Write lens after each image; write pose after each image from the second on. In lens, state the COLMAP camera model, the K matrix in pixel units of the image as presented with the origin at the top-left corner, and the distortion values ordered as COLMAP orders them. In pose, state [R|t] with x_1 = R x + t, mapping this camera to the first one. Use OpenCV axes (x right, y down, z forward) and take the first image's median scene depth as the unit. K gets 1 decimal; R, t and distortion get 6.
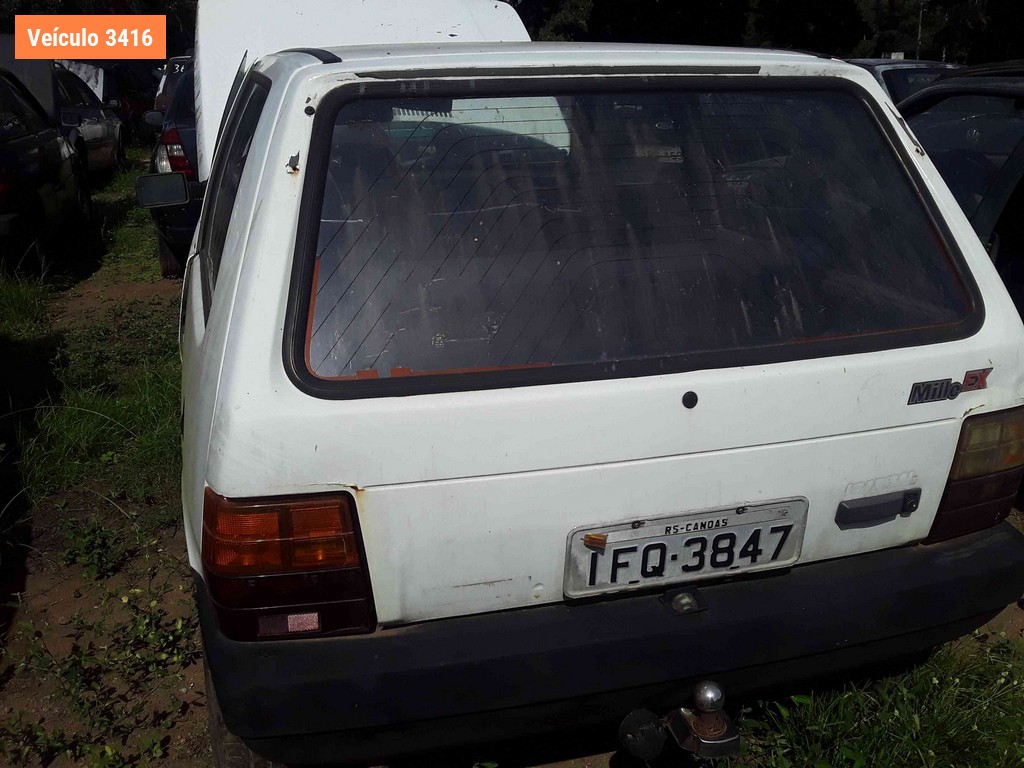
lens RADIAL K [[947.9, 0, 512.0], [0, 947.9, 384.0], [0, 0, 1]] dist [0.128780, -0.272972]
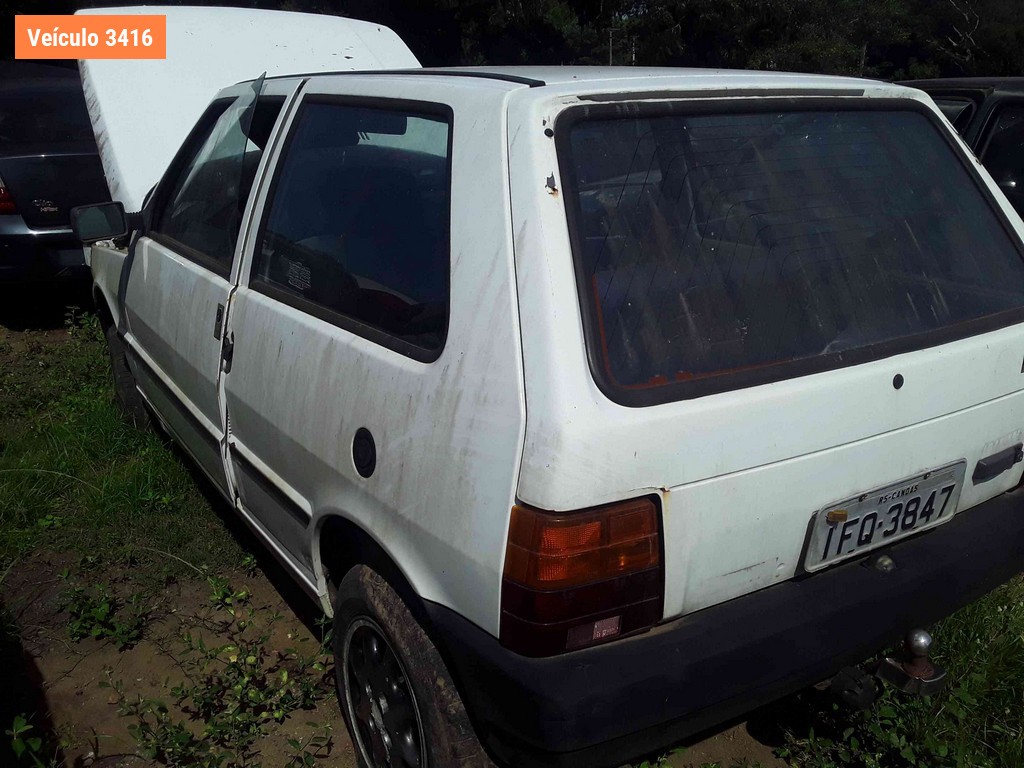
lens RADIAL K [[947.9, 0, 512.0], [0, 947.9, 384.0], [0, 0, 1]] dist [0.128780, -0.272972]
pose [[0.956157, -0.083375, 0.280734, -0.542459], [0.089424, 0.995955, -0.008784, -0.010744], [-0.278866, 0.033504, 0.959745, 0.035389]]
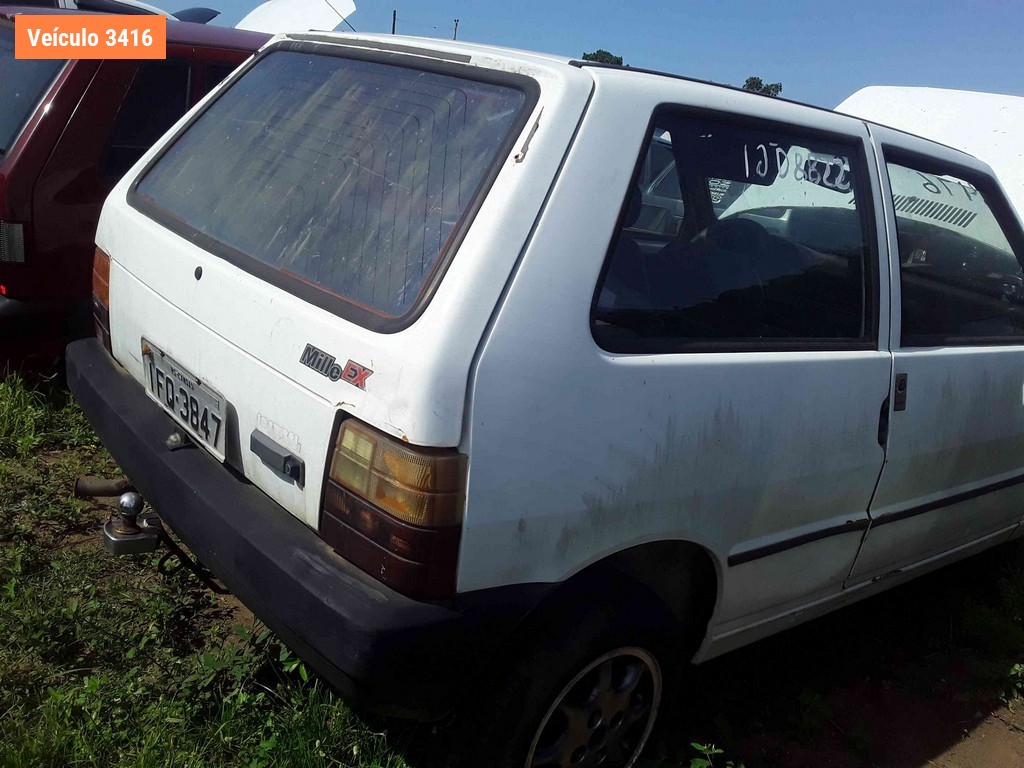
lens RADIAL K [[947.9, 0, 512.0], [0, 947.9, 384.0], [0, 0, 1]] dist [0.128780, -0.272972]
pose [[0.409551, 0.323029, -0.853183, 1.389088], [-0.451698, 0.884334, 0.117996, -0.178881], [0.792614, 0.337055, 0.508091, 0.699709]]
